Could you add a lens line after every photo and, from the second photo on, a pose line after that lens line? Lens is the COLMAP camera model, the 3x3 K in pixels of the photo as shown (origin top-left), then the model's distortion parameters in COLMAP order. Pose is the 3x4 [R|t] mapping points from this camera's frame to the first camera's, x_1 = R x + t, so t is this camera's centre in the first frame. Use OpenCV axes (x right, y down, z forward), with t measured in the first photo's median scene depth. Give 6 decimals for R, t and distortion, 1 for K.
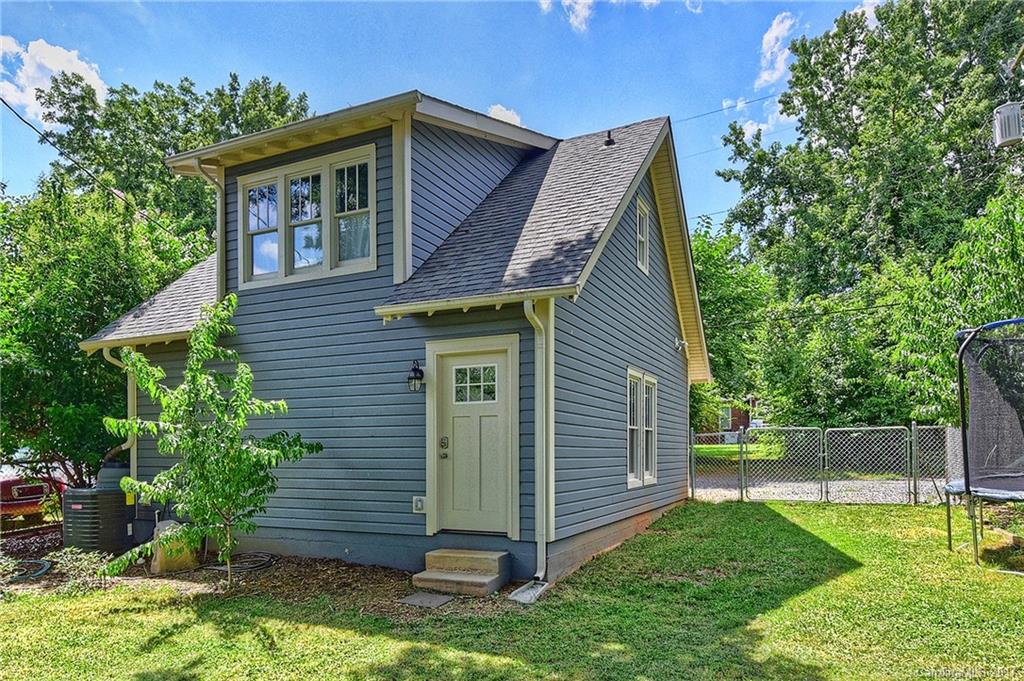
lens RADIAL K [[686.0, 0, 504.4], [0, 686.0, 451.9], [0, 0, 1]] dist [0.003427, 0.003080]
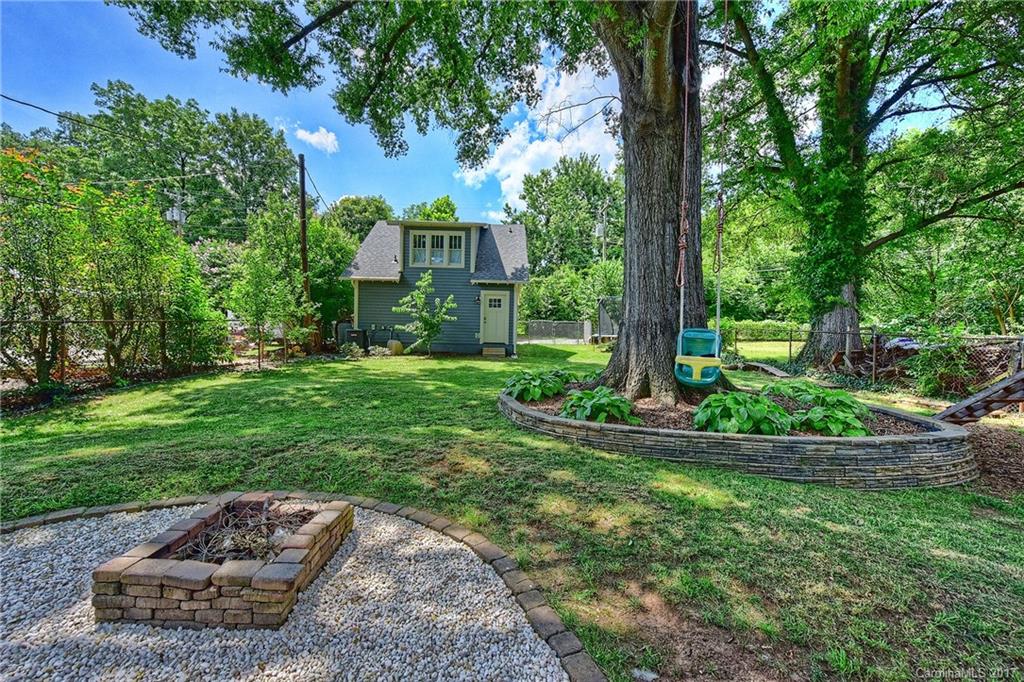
lens RADIAL K [[406.1, 0, 514.6], [0, 406.1, 343.4], [0, 0, 1]] dist [0.000151, -0.000213]
pose [[0.880115, 0.012844, 0.474587, -0.926103], [-0.017734, 0.999826, 0.005829, 0.097815], [-0.474430, -0.013546, 0.880189, -0.920210]]
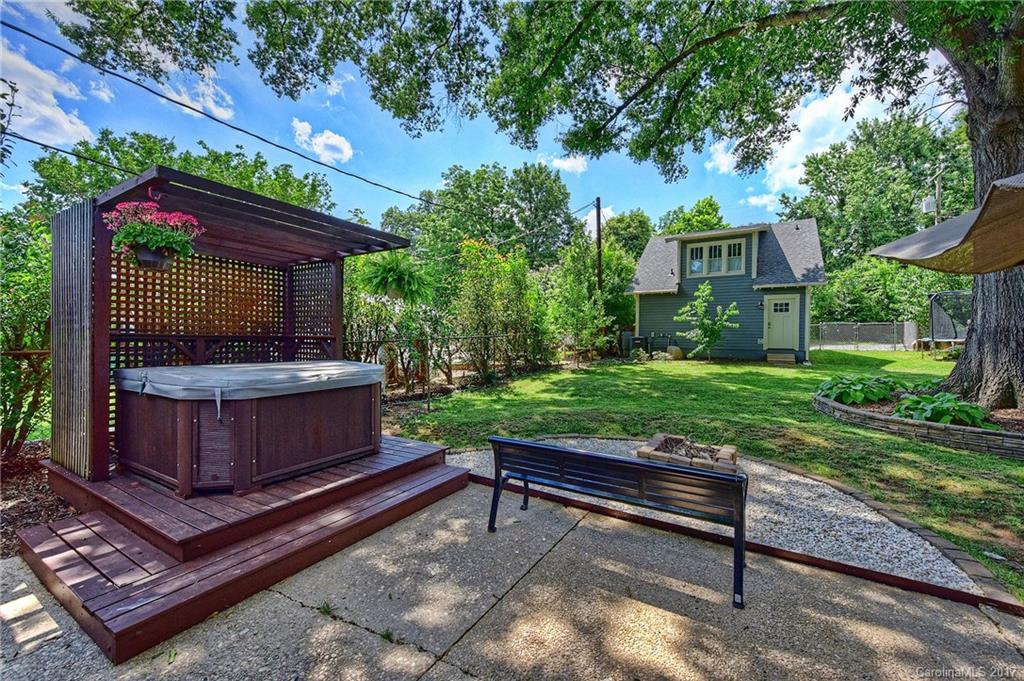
lens RADIAL K [[413.7, 0, 510.0], [0, 413.7, 342.2], [0, 0, 1]] dist [-0.001514, -0.001007]
pose [[0.995886, 0.013922, -0.089539, -1.174721], [-0.013931, 0.999903, 0.000519, 0.093828], [0.089538, 0.000731, 0.995983, -1.185957]]
